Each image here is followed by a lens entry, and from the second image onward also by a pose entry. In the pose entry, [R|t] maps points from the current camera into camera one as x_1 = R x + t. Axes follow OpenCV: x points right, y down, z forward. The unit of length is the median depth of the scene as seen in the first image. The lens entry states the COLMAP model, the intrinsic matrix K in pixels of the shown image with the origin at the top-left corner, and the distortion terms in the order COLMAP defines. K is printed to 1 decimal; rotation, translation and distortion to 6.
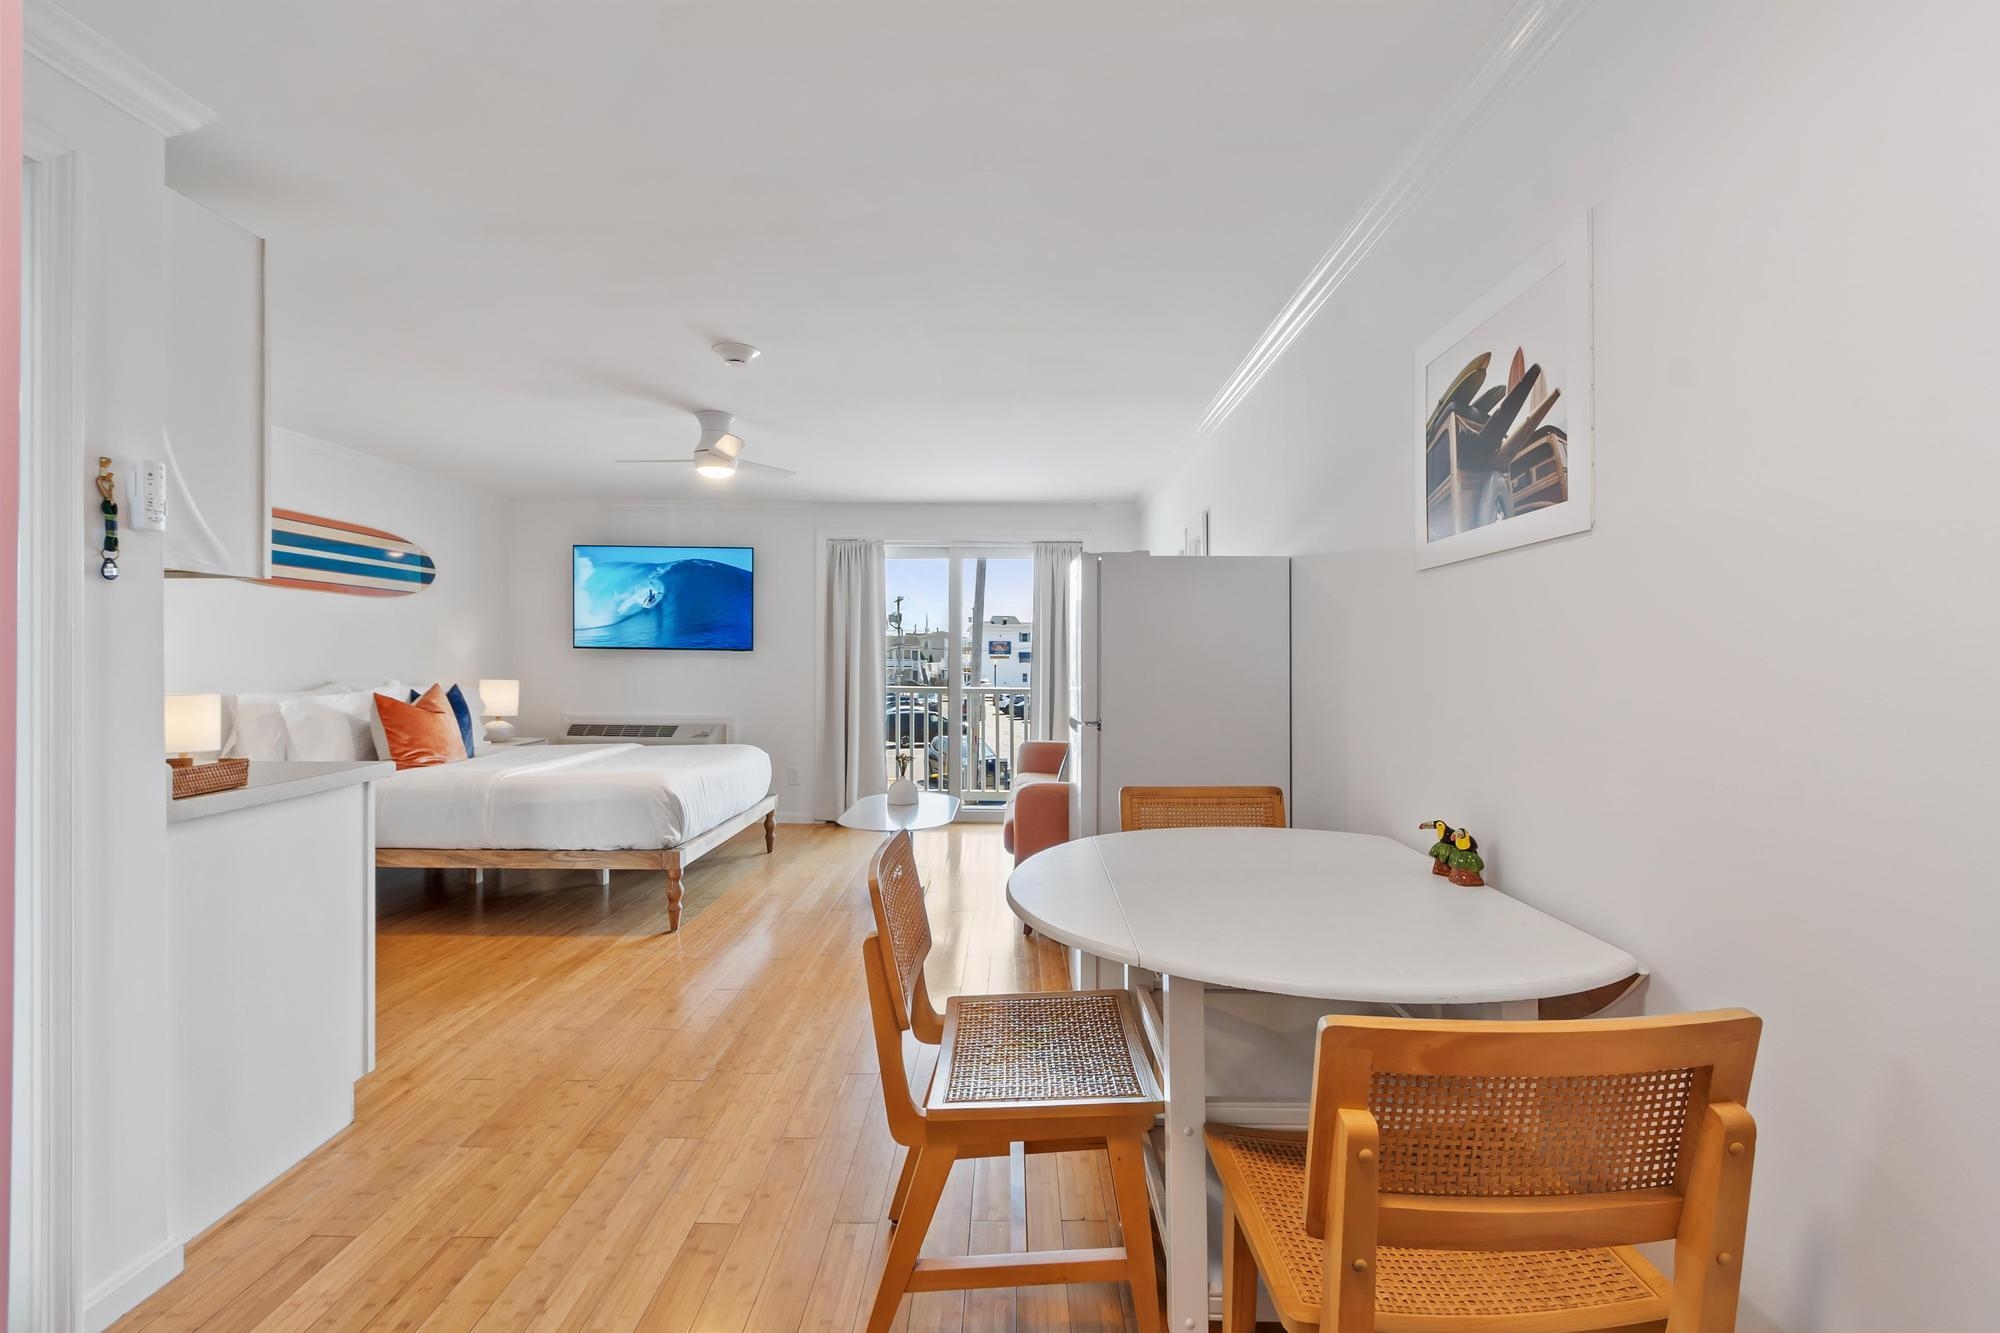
lens RADIAL K [[876.5, 0, 1009.9], [0, 876.5, 663.9], [0, 0, 1]] dist [-0.000420, -0.000125]
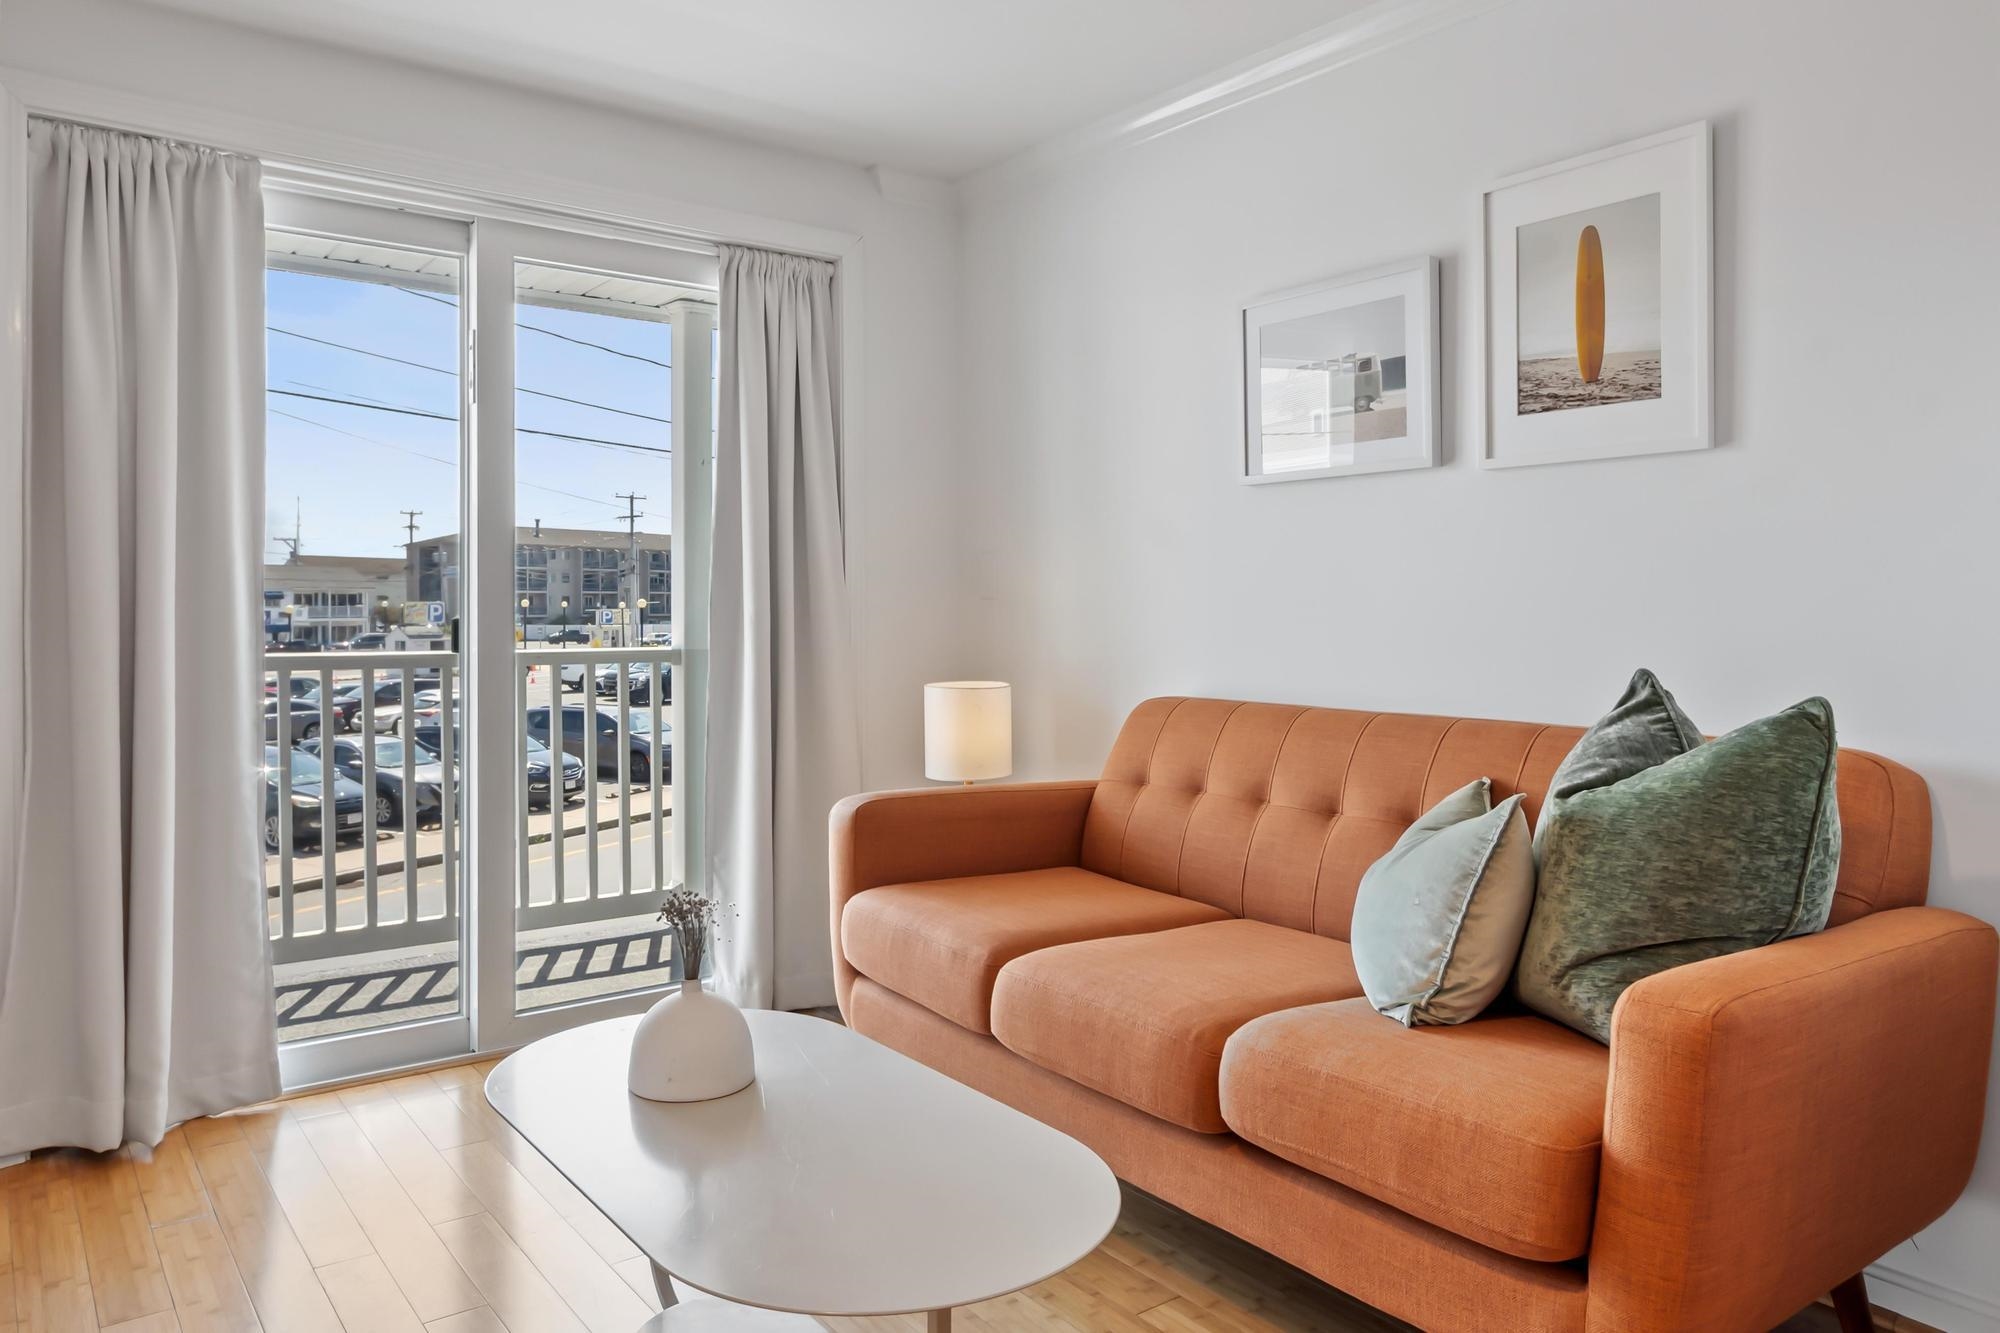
lens RADIAL K [[1379.9, 0, 1000.3], [0, 1379.9, 605.6], [0, 0, 1]] dist [-0.002528, 0.009263]
pose [[0.793787, -0.005286, 0.608173, -0.402004], [0.008393, 0.999962, -0.002263, 0.025329], [-0.608138, 0.006901, 0.793801, 0.833849]]
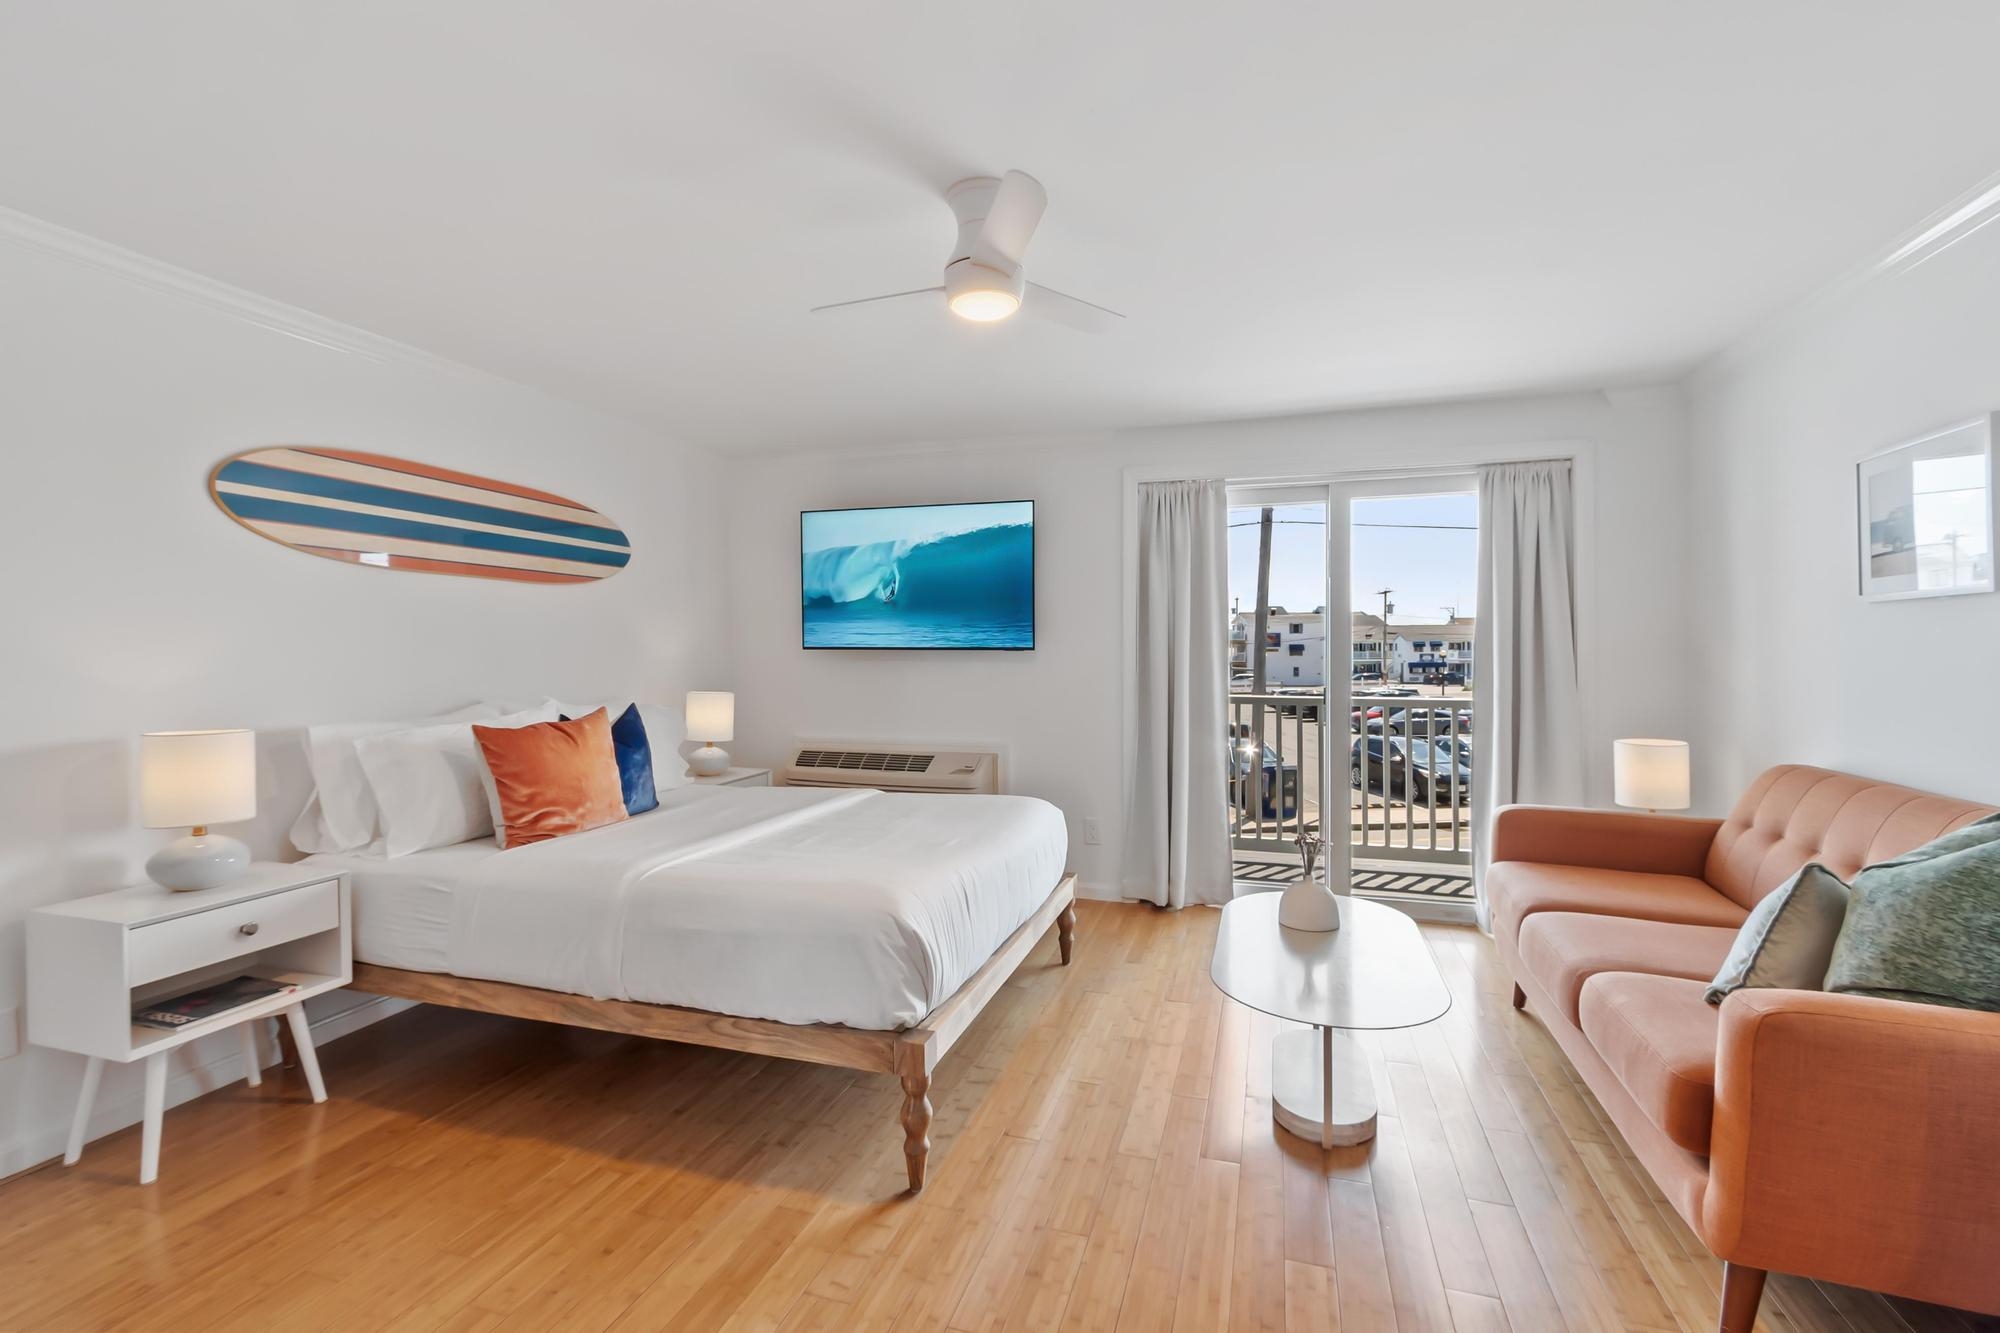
lens RADIAL K [[876.5, 0, 996.5], [0, 876.5, 663.7], [0, 0, 1]] dist [-0.000420, -0.000125]
pose [[0.954688, -0.006339, -0.297540, -0.195240], [0.008325, 0.999951, 0.005405, -0.012810], [0.297491, -0.007637, 0.954694, 0.561837]]
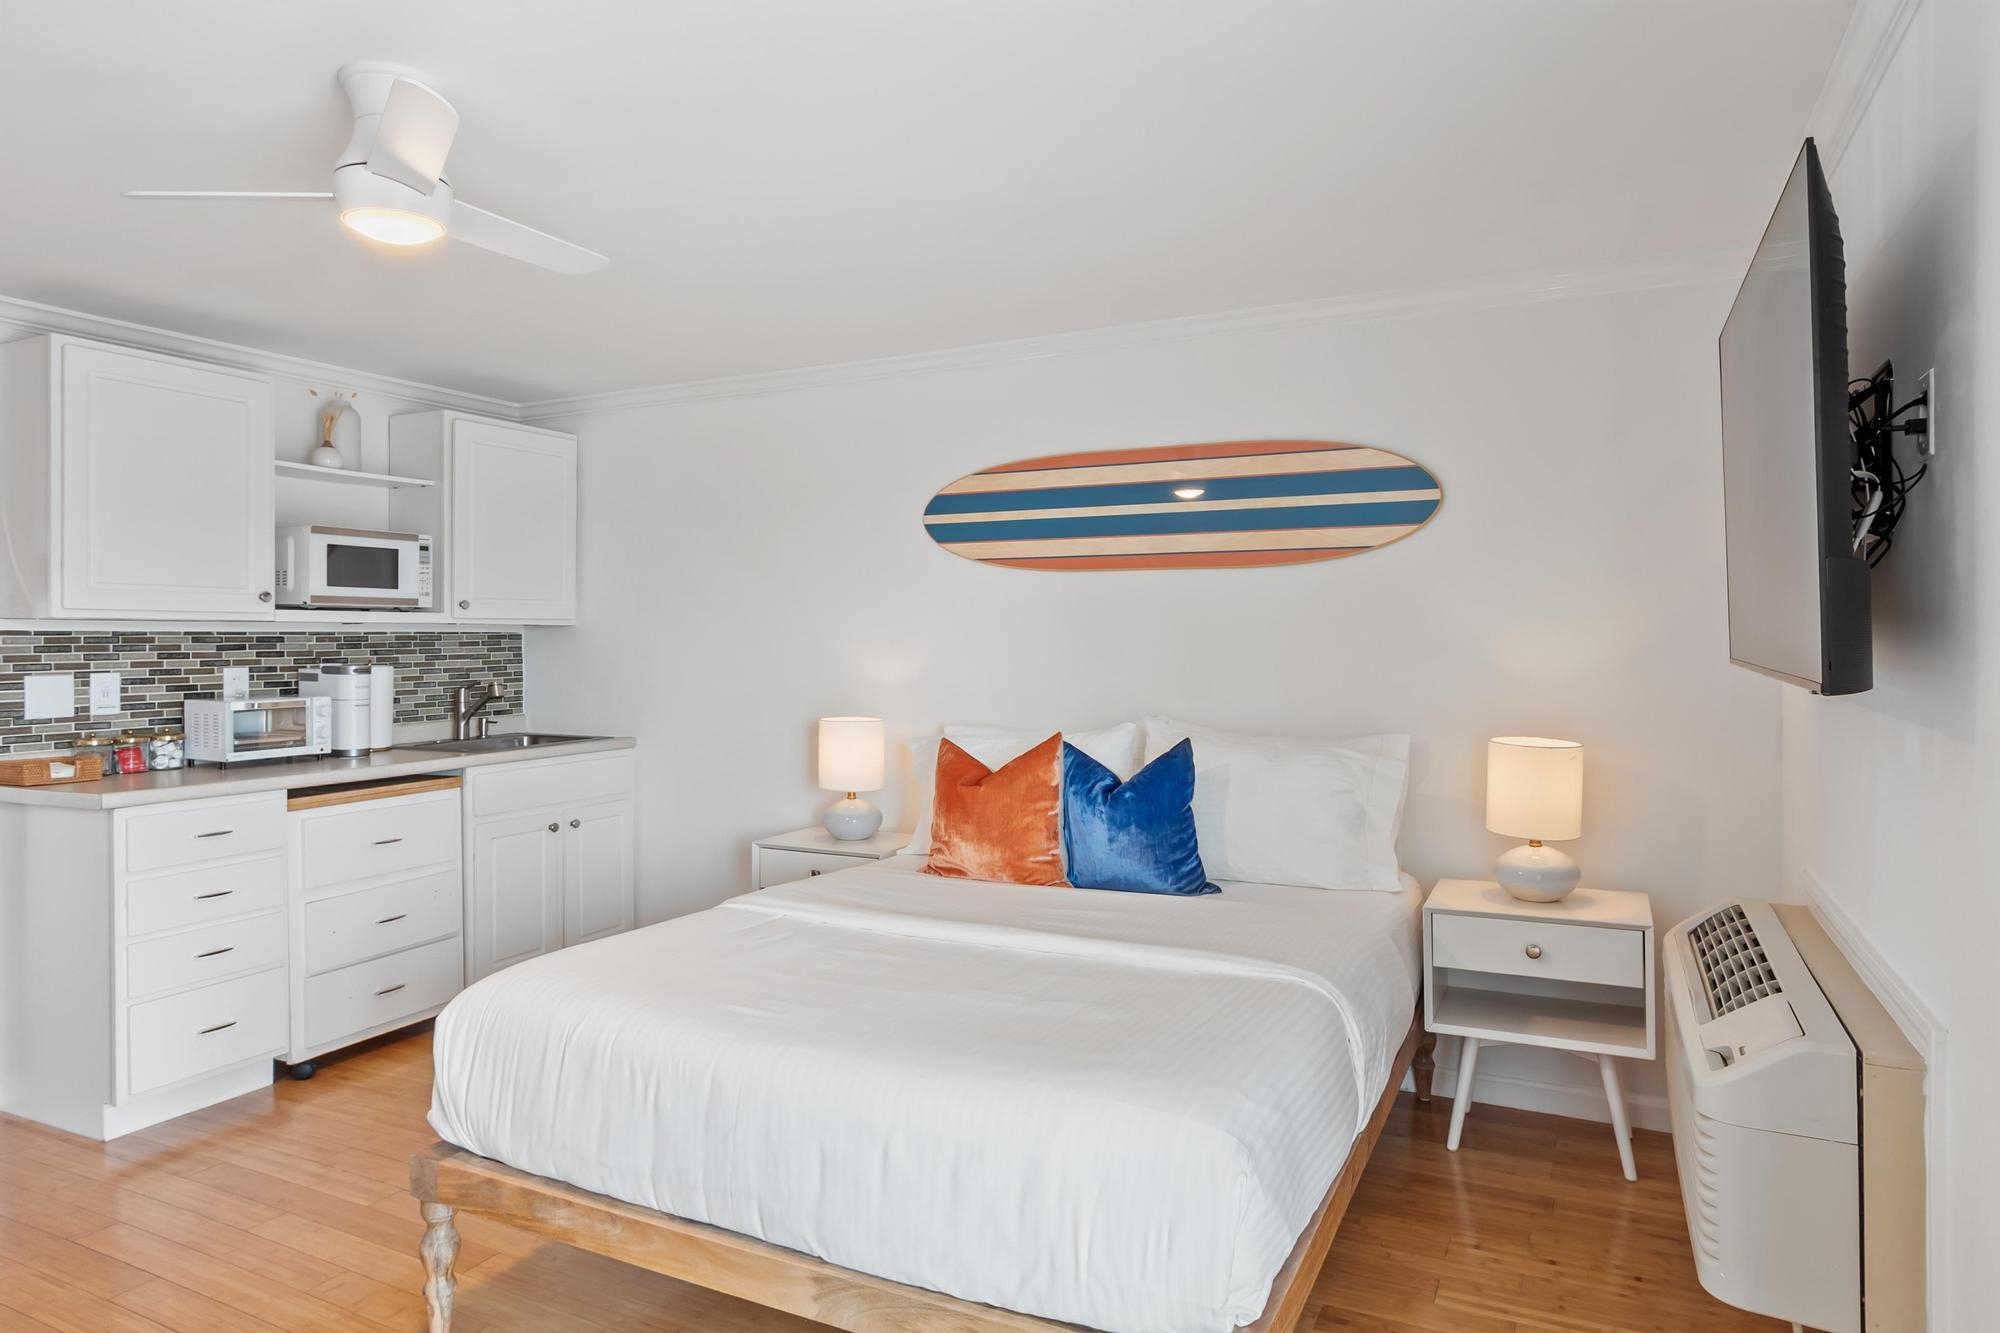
lens RADIAL K [[1224.5, 0, 1002.1], [0, 1224.5, 637.3], [0, 0, 1]] dist [0.002105, 0.000183]
pose [[-0.450535, -0.002487, -0.892755, 0.031483], [-0.006656, 0.999978, 0.000573, -0.043676], [0.892734, 0.006201, -0.450542, 1.638943]]
